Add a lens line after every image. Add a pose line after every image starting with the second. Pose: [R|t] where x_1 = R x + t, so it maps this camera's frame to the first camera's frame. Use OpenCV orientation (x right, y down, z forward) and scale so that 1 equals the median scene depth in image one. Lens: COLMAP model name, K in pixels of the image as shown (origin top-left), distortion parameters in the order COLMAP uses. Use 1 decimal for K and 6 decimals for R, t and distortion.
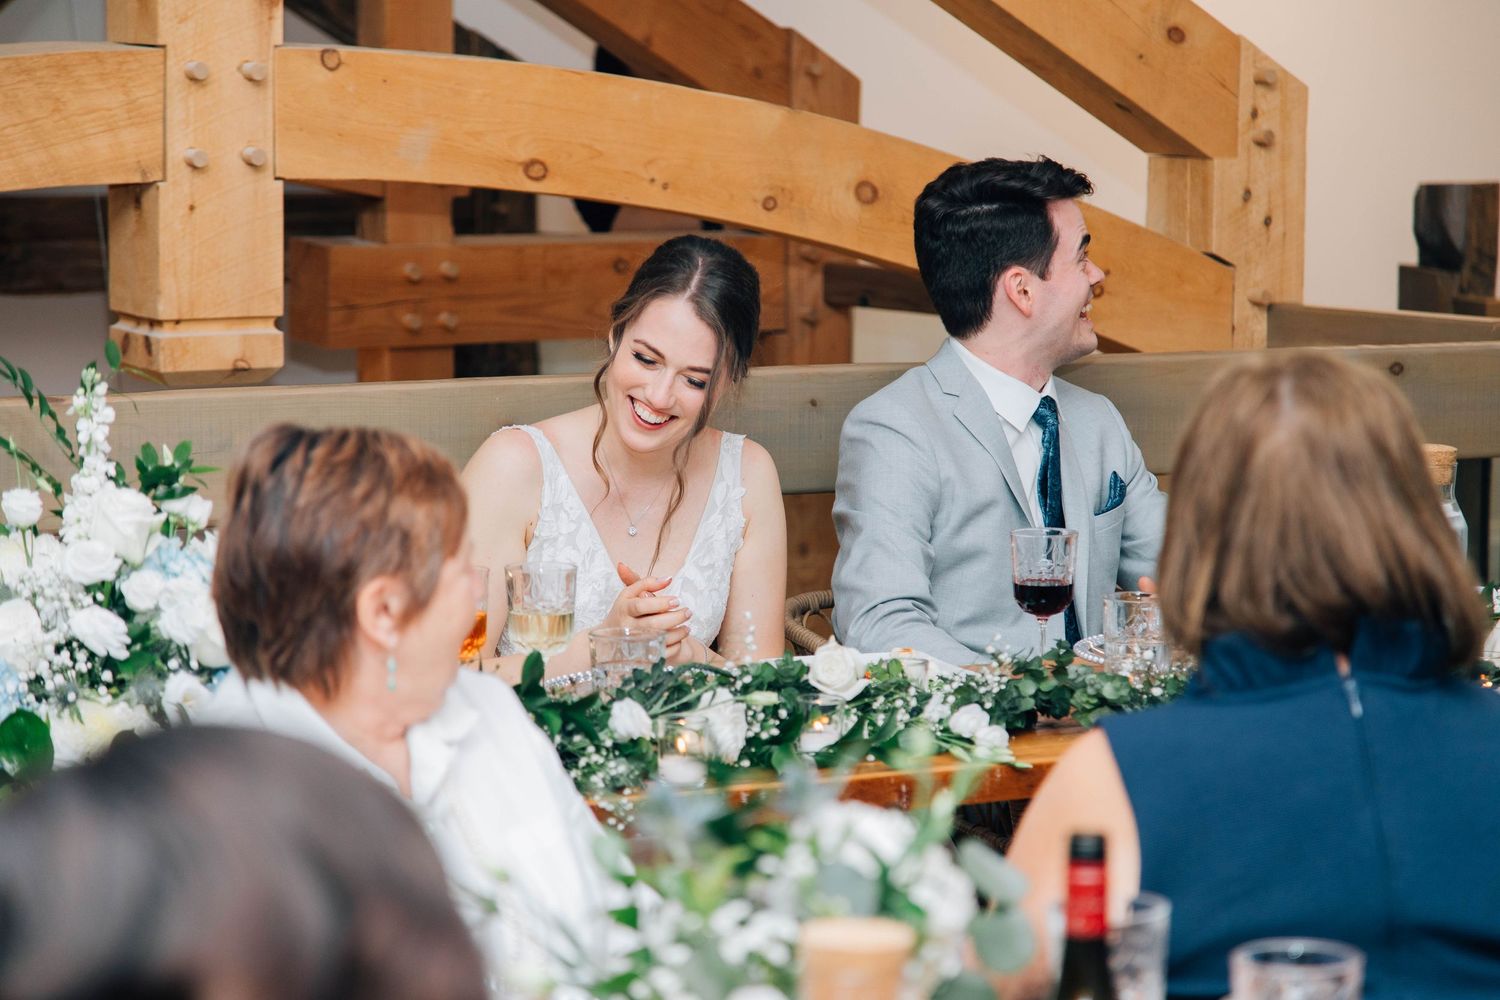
lens RADIAL K [[4806.3, 0, 750.0], [0, 4806.3, 500.0], [0, 0, 1]] dist [-0.068211, -0.947213]
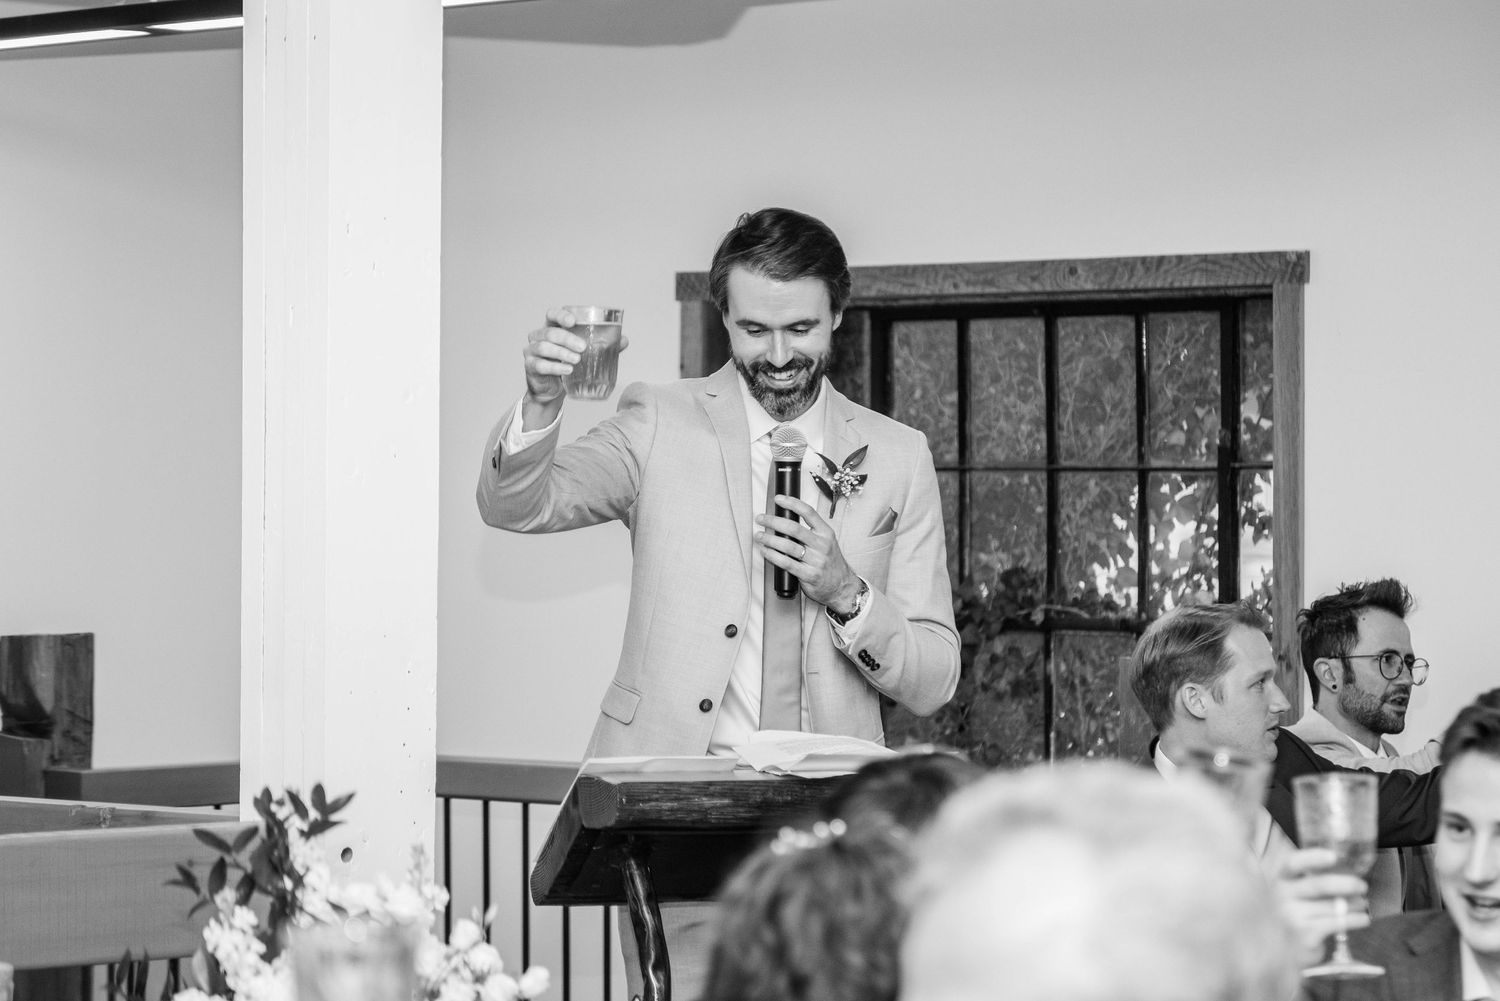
lens RADIAL K [[4806.3, 0, 750.0], [0, 4806.3, 500.5], [0, 0, 1]] dist [-0.068211, -0.947213]
pose [[0.957675, -0.011575, 0.287620, 0.024778], [0.041918, 0.994148, -0.099563, 0.000624], [-0.284784, 0.107405, 0.952556, 0.162796]]
